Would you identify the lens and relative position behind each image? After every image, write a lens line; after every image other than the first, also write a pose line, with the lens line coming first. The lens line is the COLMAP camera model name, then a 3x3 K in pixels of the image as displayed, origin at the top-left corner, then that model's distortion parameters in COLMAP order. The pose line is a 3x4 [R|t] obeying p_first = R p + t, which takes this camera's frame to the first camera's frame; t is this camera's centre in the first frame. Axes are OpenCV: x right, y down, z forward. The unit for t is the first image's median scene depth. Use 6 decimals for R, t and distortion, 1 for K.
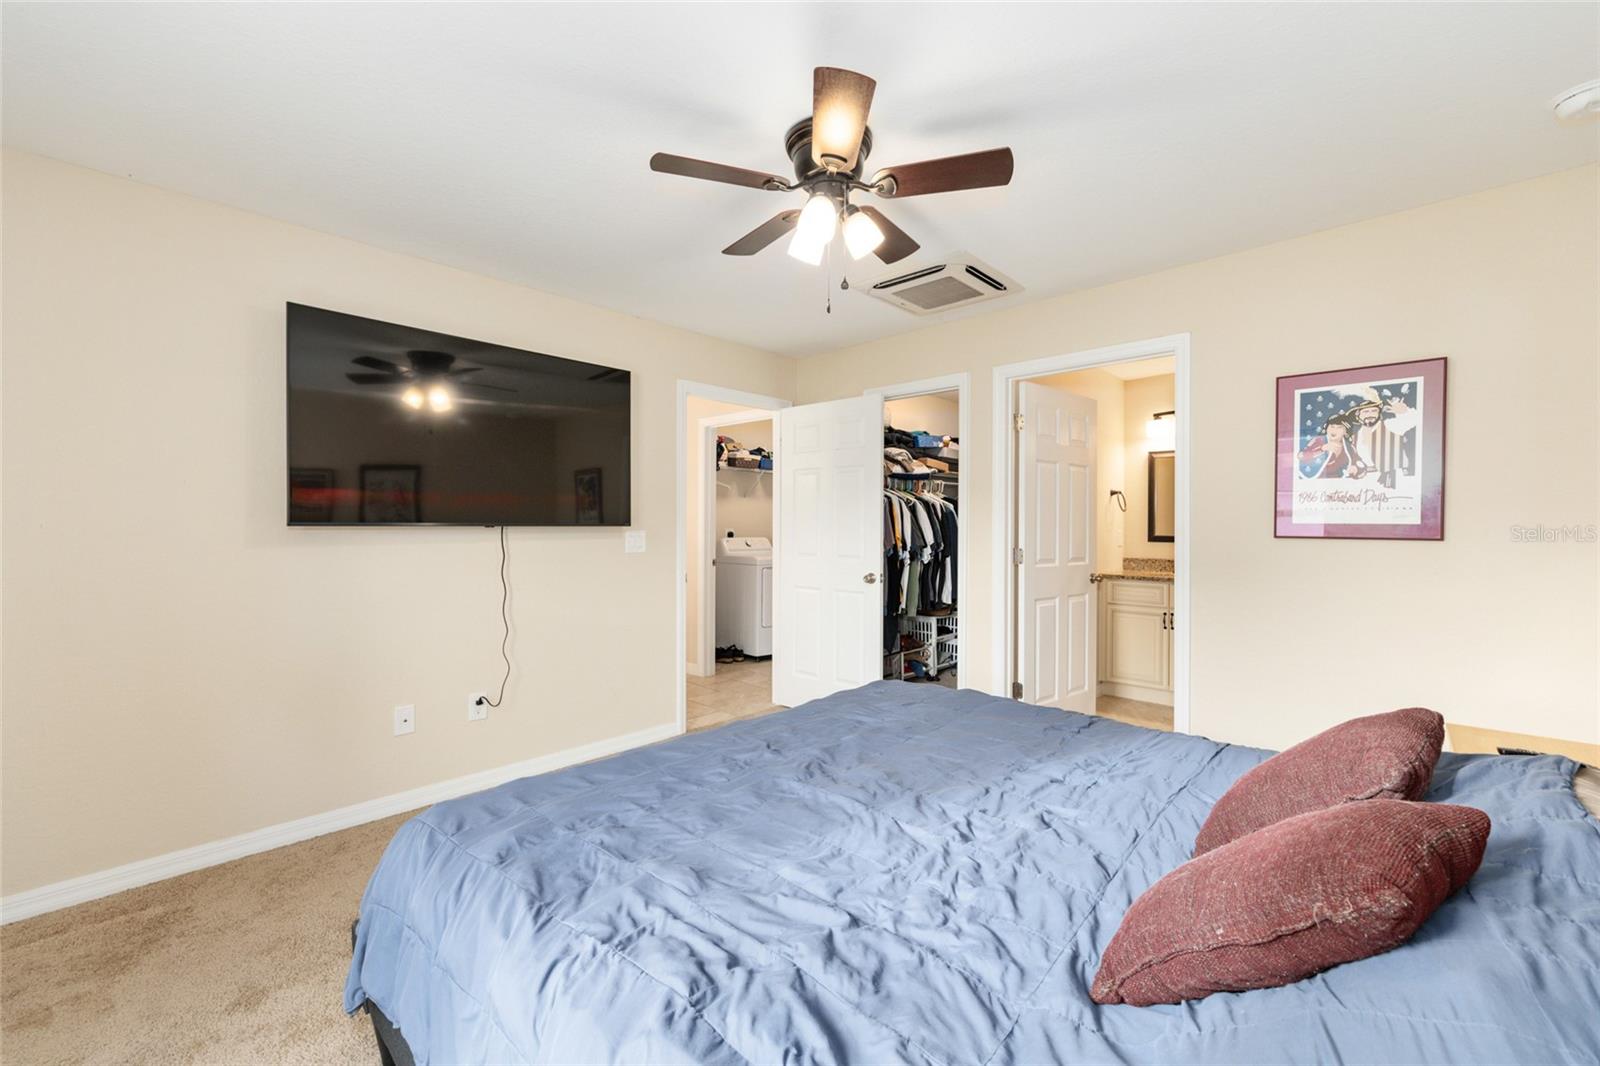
lens RADIAL K [[642.0, 0, 805.2], [0, 642.0, 533.2], [0, 0, 1]] dist [-0.003216, 0.000374]
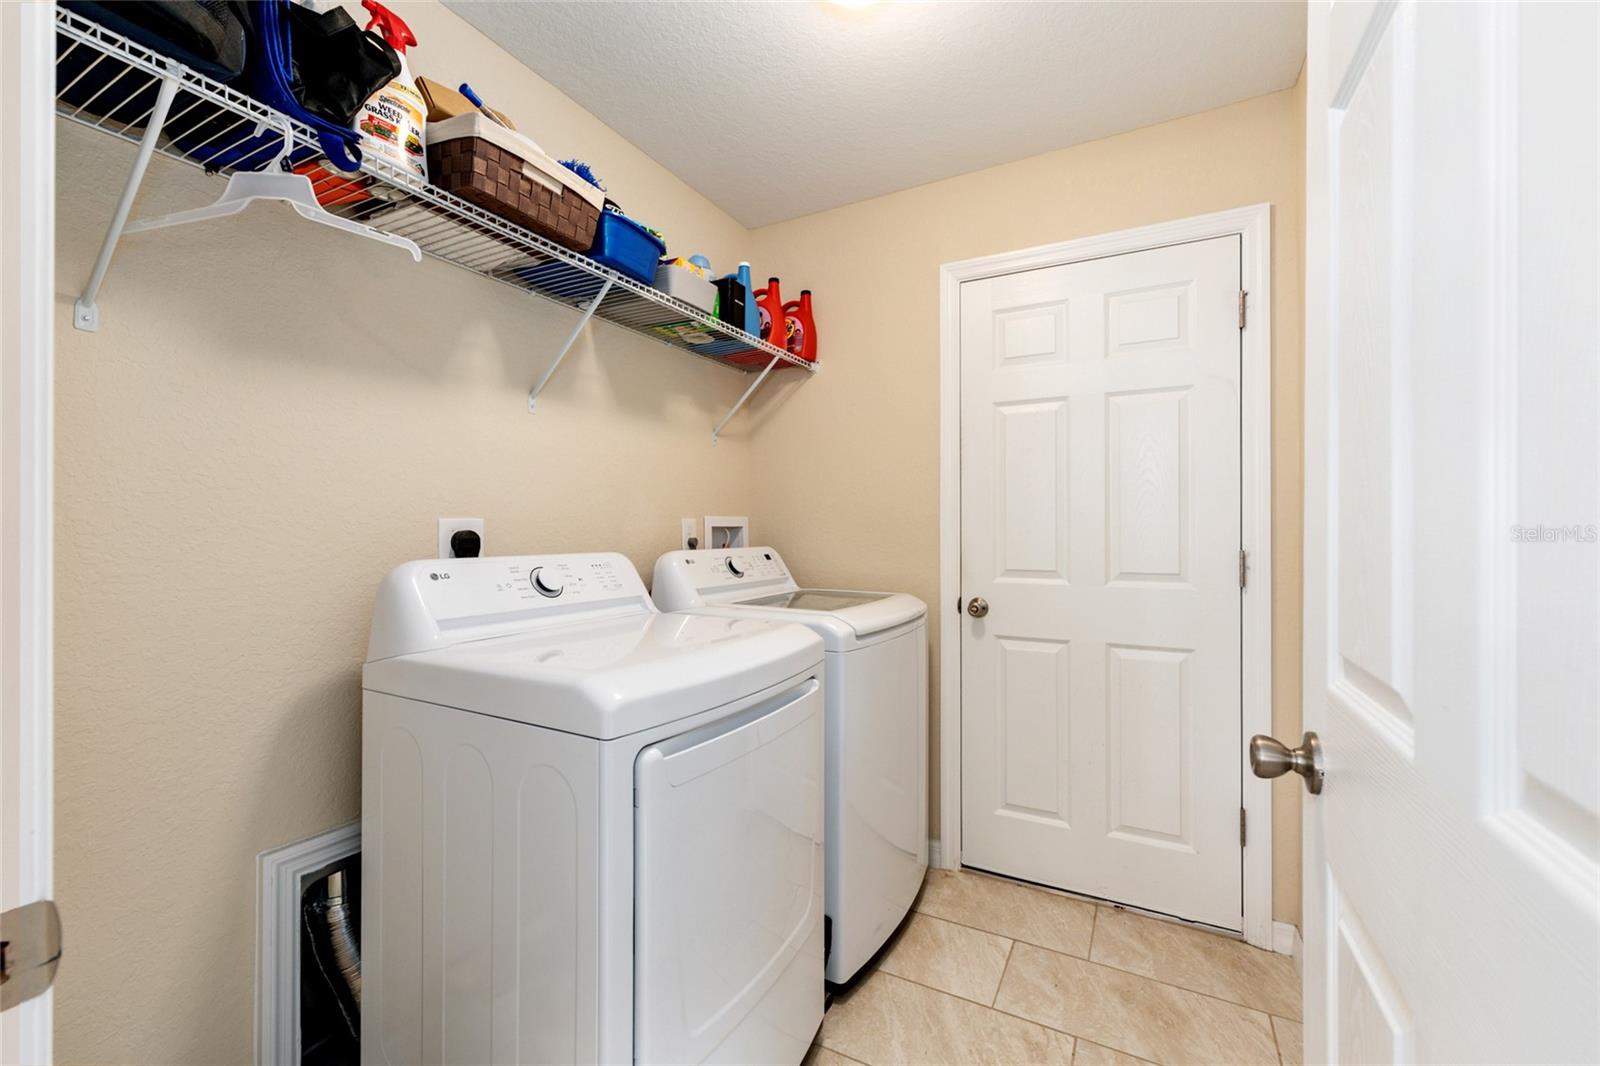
lens RADIAL K [[642.0, 0, 798.1], [0, 642.0, 533.6], [0, 0, 1]] dist [-0.003216, 0.000374]
pose [[0.961579, 0.000743, 0.274527, -0.063689], [0.001647, 0.999963, -0.008475, 0.001045], [-0.274523, 0.008601, 0.961542, 0.742212]]
